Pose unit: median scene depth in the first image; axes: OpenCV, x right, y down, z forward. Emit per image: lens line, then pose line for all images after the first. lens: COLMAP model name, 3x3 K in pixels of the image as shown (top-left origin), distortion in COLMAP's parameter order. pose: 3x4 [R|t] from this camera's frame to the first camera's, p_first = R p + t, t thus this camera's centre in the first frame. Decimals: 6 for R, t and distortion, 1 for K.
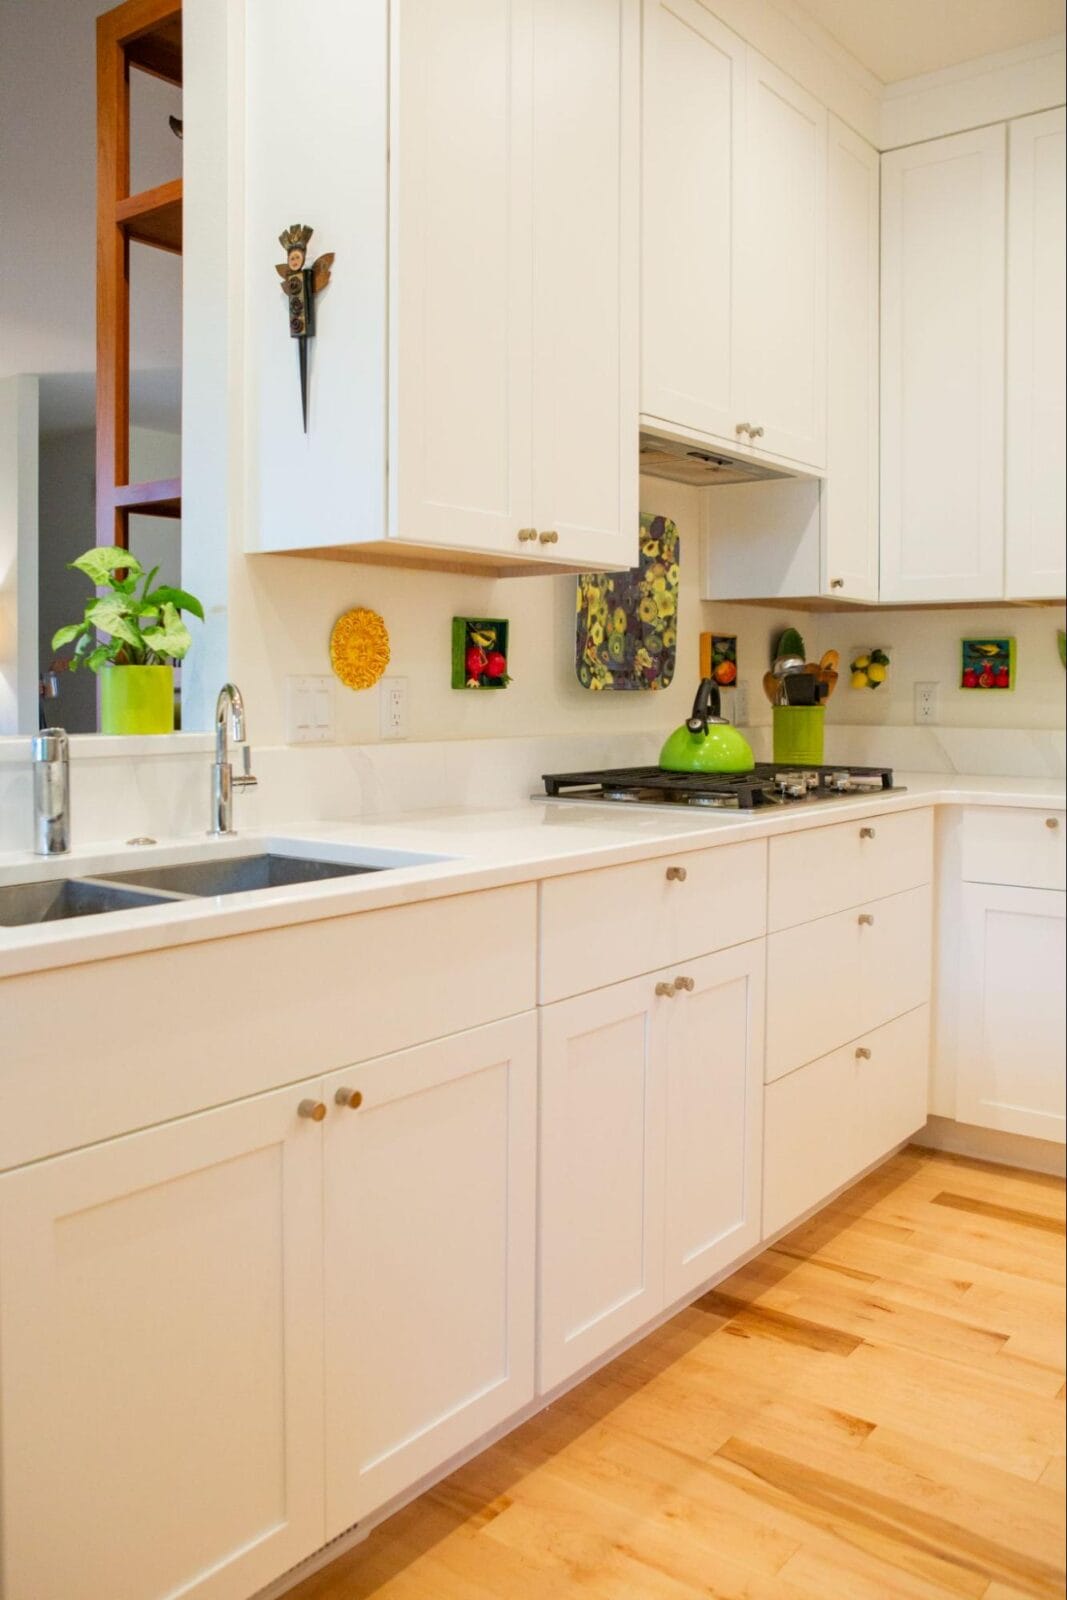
lens RADIAL K [[1284.4, 0, 531.2], [0, 1284.4, 731.0], [0, 0, 1]] dist [-0.089779, 0.003530]
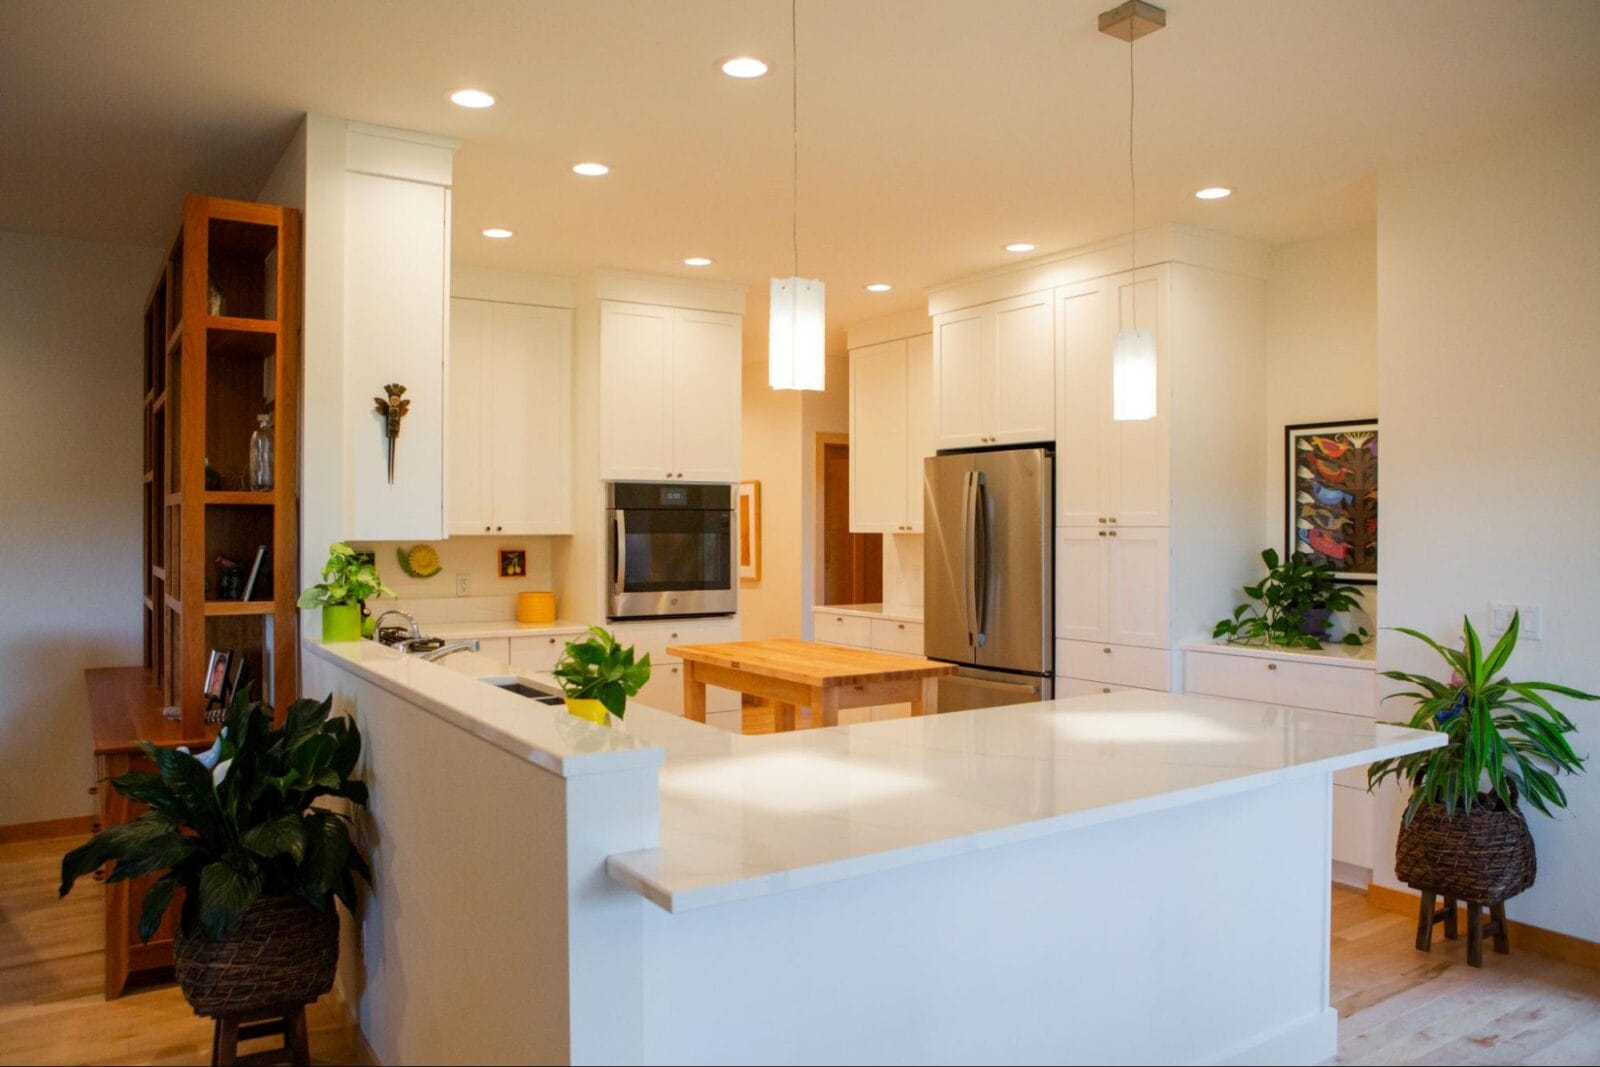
lens RADIAL K [[1124.8, 0, 800.4], [0, 1124.8, 509.4], [0, 0, 1]] dist [-0.001470, 0.000254]
pose [[0.319179, 0.008781, 0.947654, -1.208756], [0.035775, 0.999133, -0.021308, -0.095592], [-0.947019, 0.040703, 0.318588, -0.138541]]
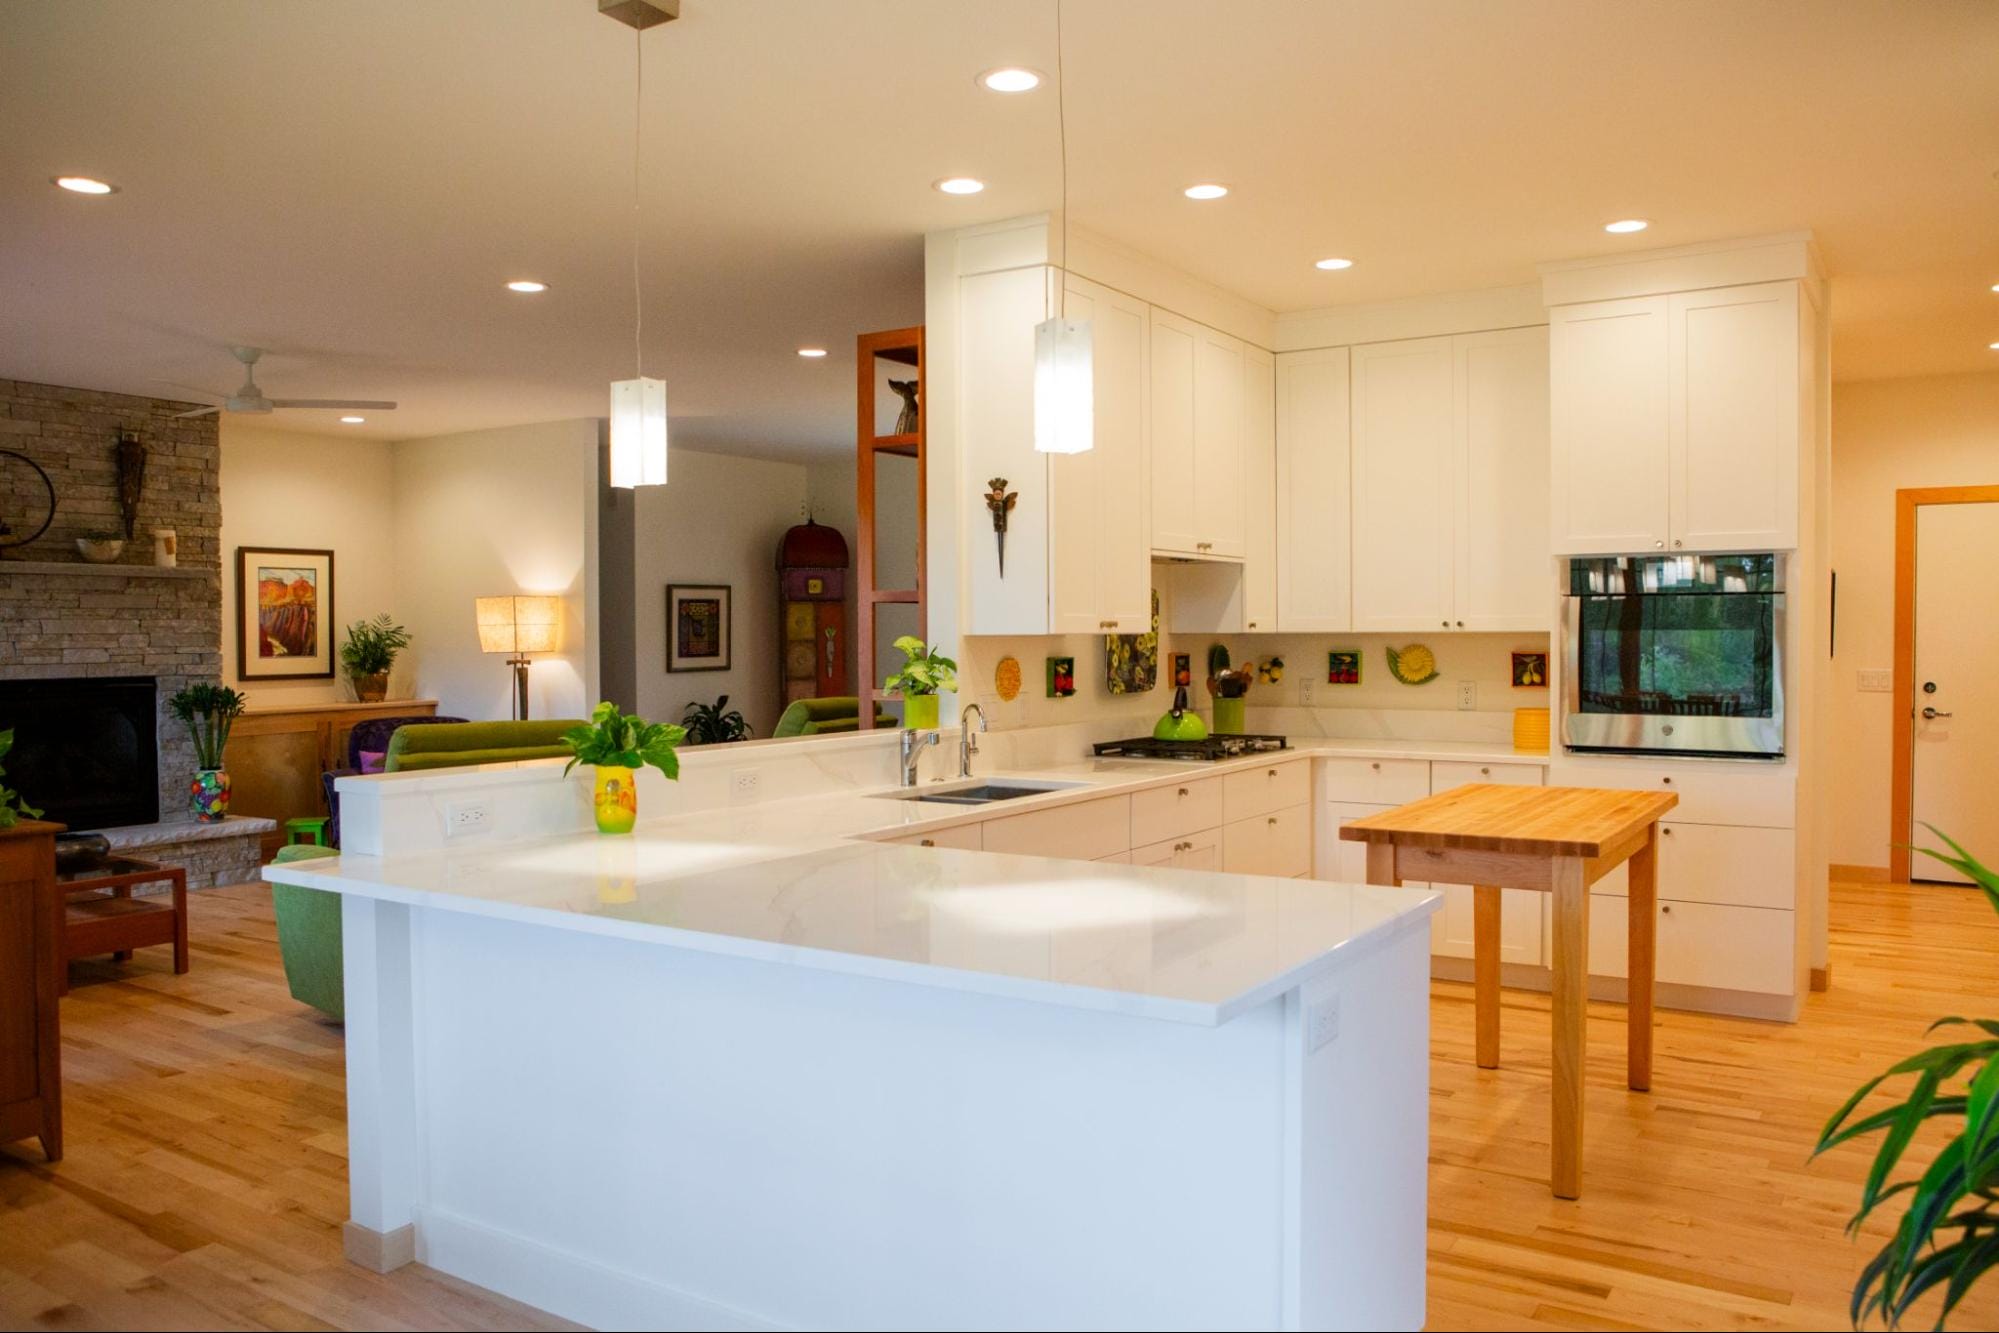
lens RADIAL K [[1508.3, 0, 999.5], [0, 1508.3, 666.5], [0, 0, 1]] dist [-0.155242, 0.000081]
pose [[0.996242, -0.013154, 0.085613, -0.281235], [0.014243, 0.999825, -0.012125, -0.046813], [-0.085439, 0.013299, 0.996255, -1.008970]]
